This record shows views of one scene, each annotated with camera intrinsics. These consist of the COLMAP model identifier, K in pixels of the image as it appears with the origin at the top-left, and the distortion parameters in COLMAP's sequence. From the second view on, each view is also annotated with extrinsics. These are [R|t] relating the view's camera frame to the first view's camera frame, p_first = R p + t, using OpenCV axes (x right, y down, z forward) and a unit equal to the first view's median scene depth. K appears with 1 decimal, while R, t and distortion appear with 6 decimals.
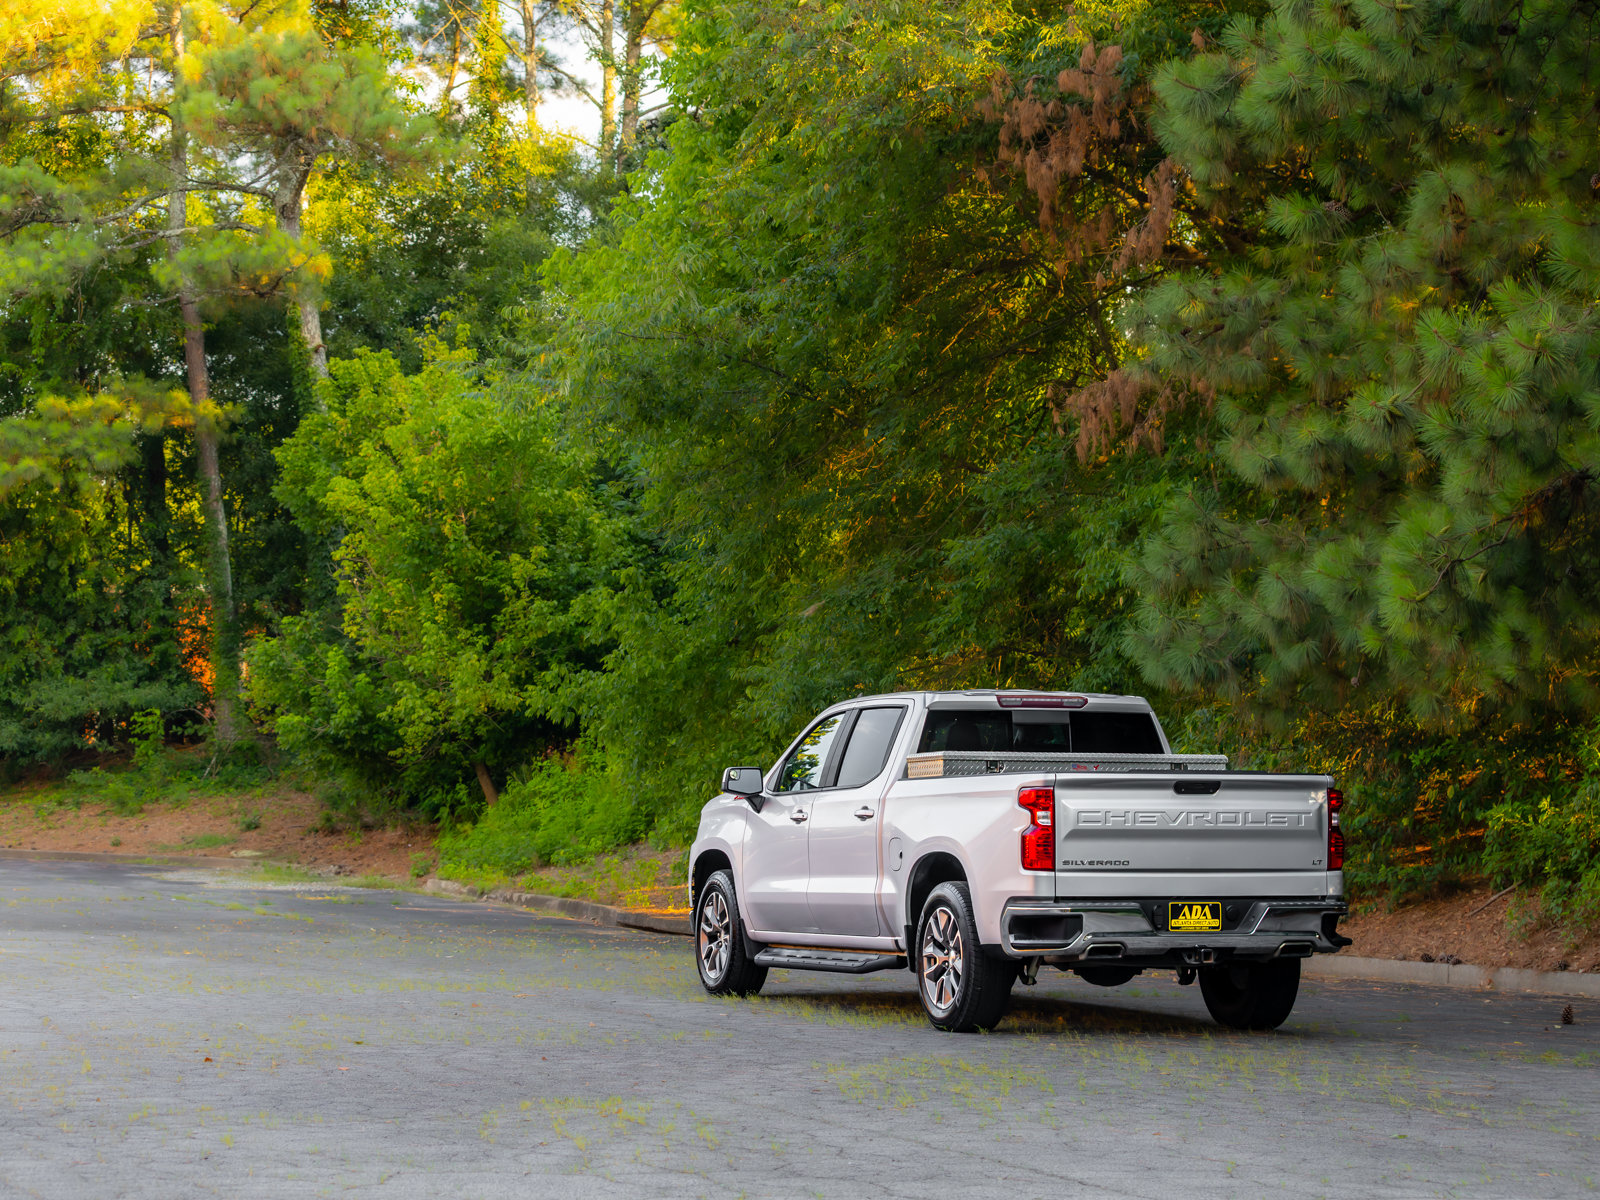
lens RADIAL K [[3582.8, 0, 800.0], [0, 3582.8, 600.0], [0, 0, 1]] dist [0.163846, -0.616770]
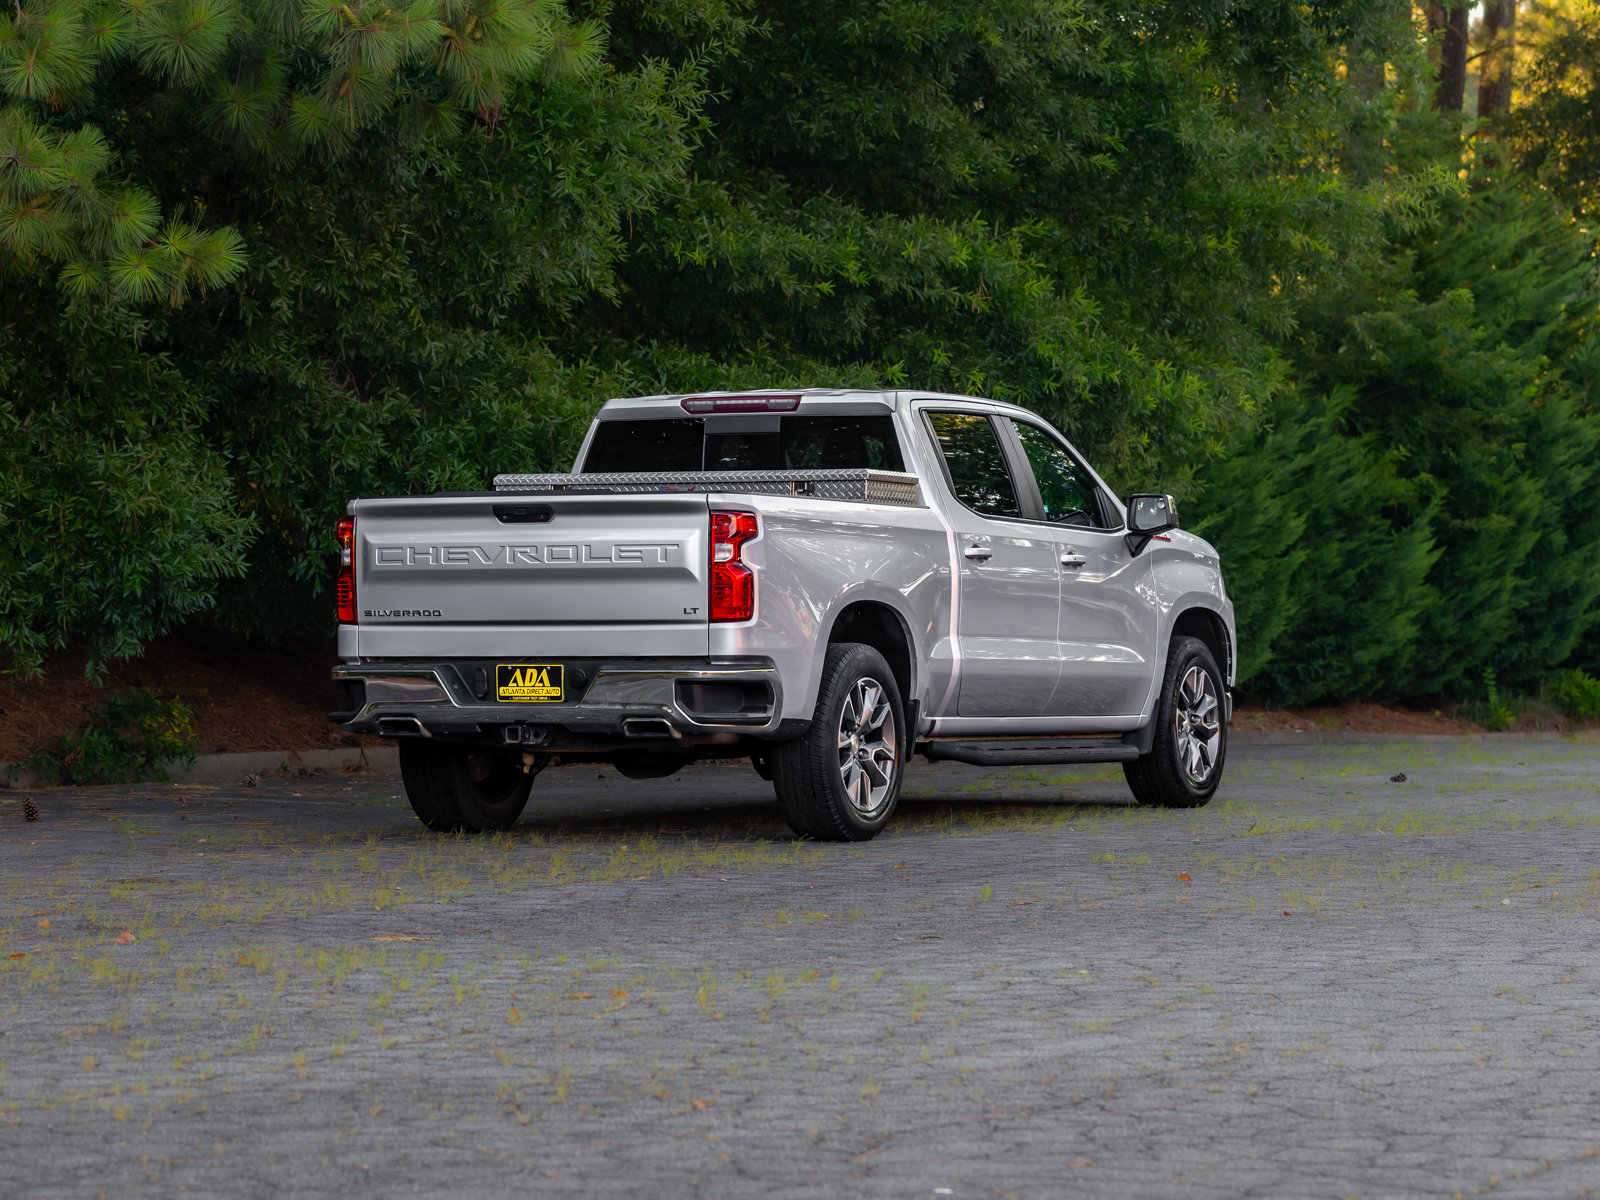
lens RADIAL K [[4386.8, 0, 755.8], [0, 4386.8, 668.5], [0, 0, 1]] dist [0.167232, -0.435346]
pose [[0.704806, 0.002424, -0.709396, 0.748241], [0.051996, 0.997128, 0.055067, 0.034082], [0.707492, -0.075697, 0.702656, 0.357925]]
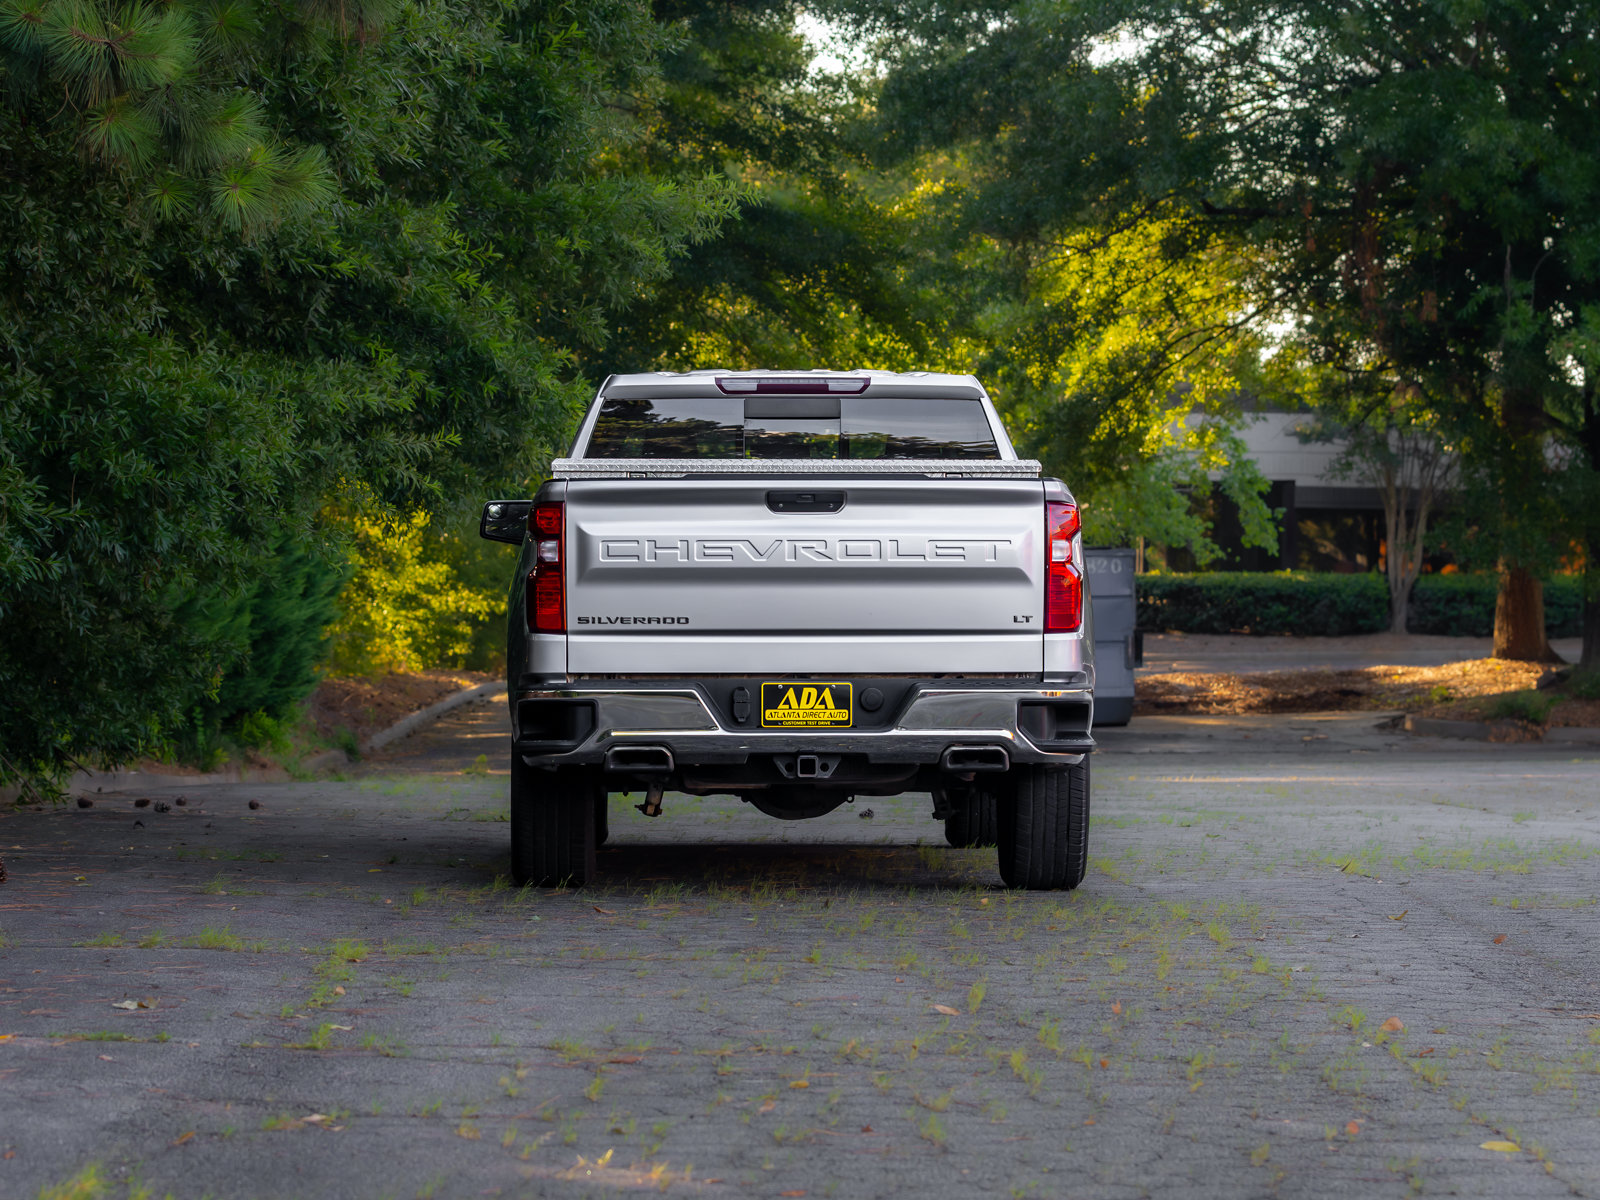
lens RADIAL K [[3848.5, 0, 841.8], [0, 3848.5, 606.3], [0, 0, 1]] dist [0.147250, -0.305576]
pose [[0.952295, -0.005844, -0.305123, 0.301001], [0.022250, 0.998485, 0.050316, 0.034509], [0.304367, -0.054705, 0.950983, 0.336476]]
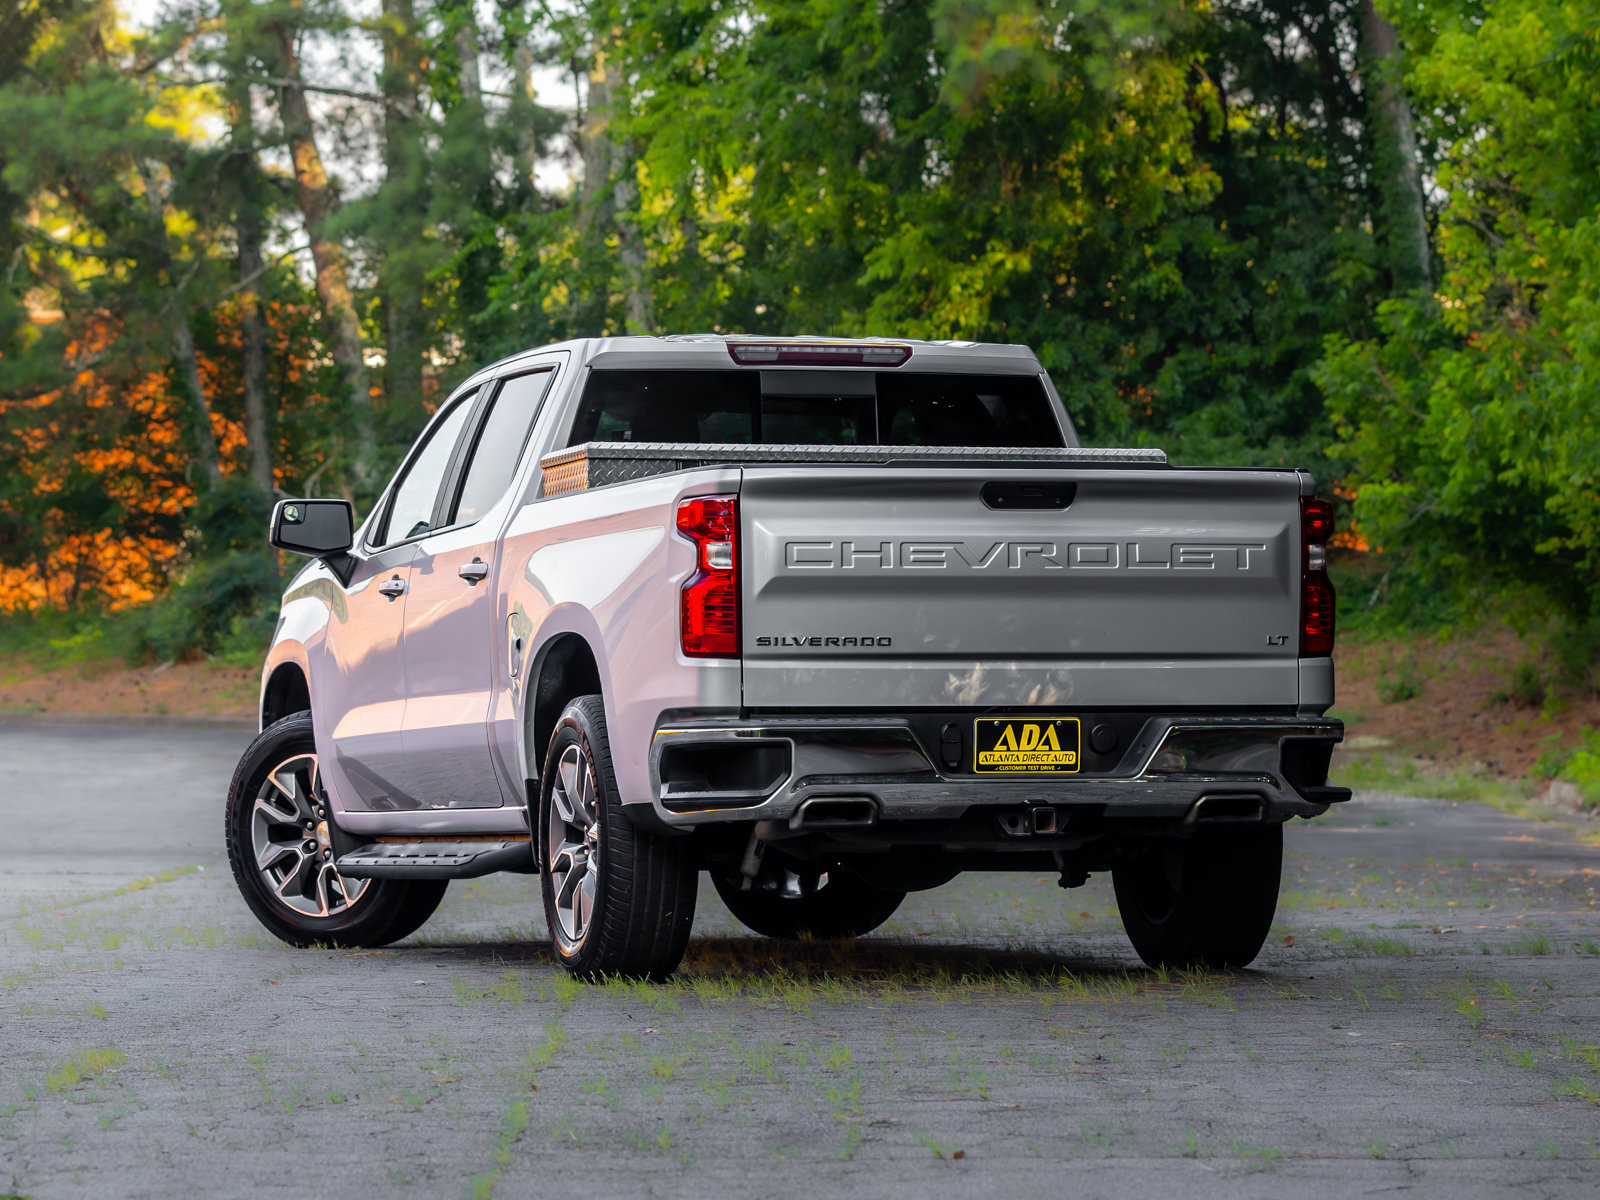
lens RADIAL K [[6074.3, 0, 848.1], [0, 6074.3, 602.9], [0, 0, 1]] dist [0.092020, -1.497846]
pose [[0.998189, -0.010381, -0.059260, 0.127107], [0.012507, 0.999287, 0.035617, 0.034052], [0.058848, -0.036294, 0.997607, 0.123892]]
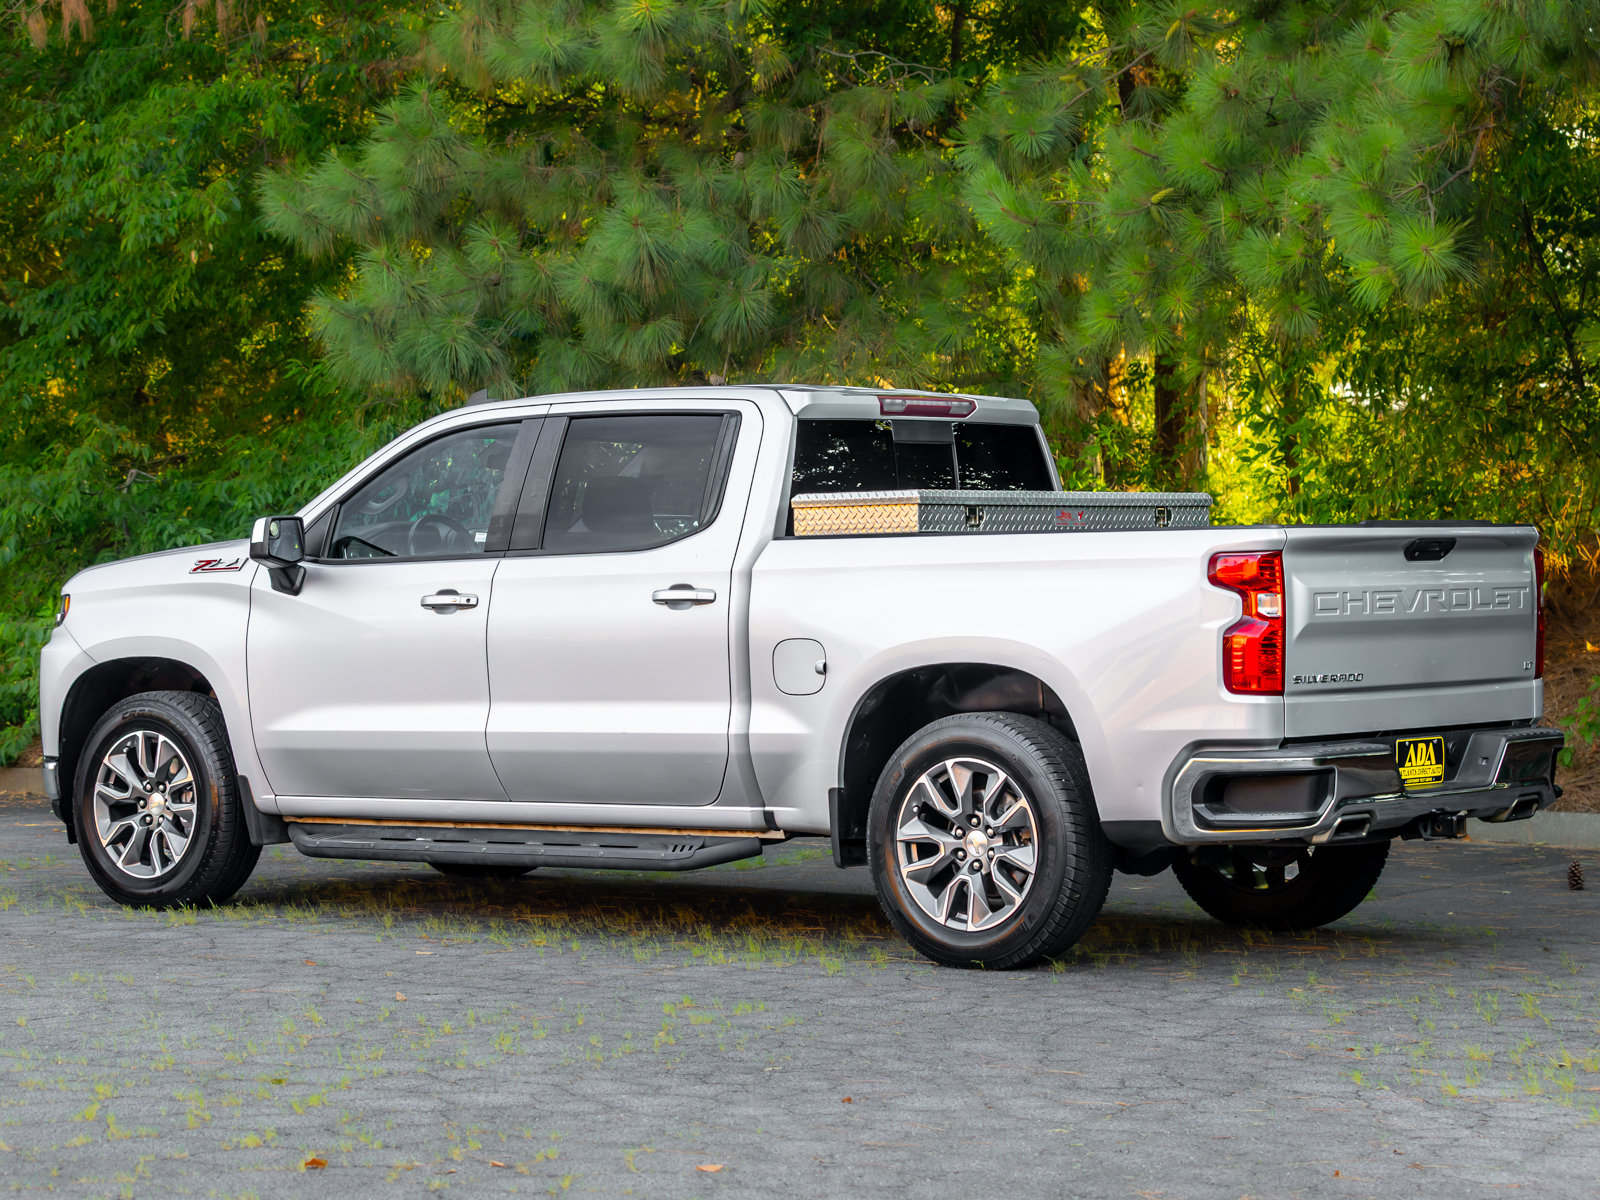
lens RADIAL K [[4160.1, 0, 799.7], [0, 4160.1, 579.3], [0, 0, 1]] dist [0.085824, -0.785434]
pose [[0.854005, -0.012556, 0.520113, -0.323225], [-0.022515, 0.997880, 0.061058, 0.015591], [-0.519777, -0.063855, 0.851912, 0.426274]]
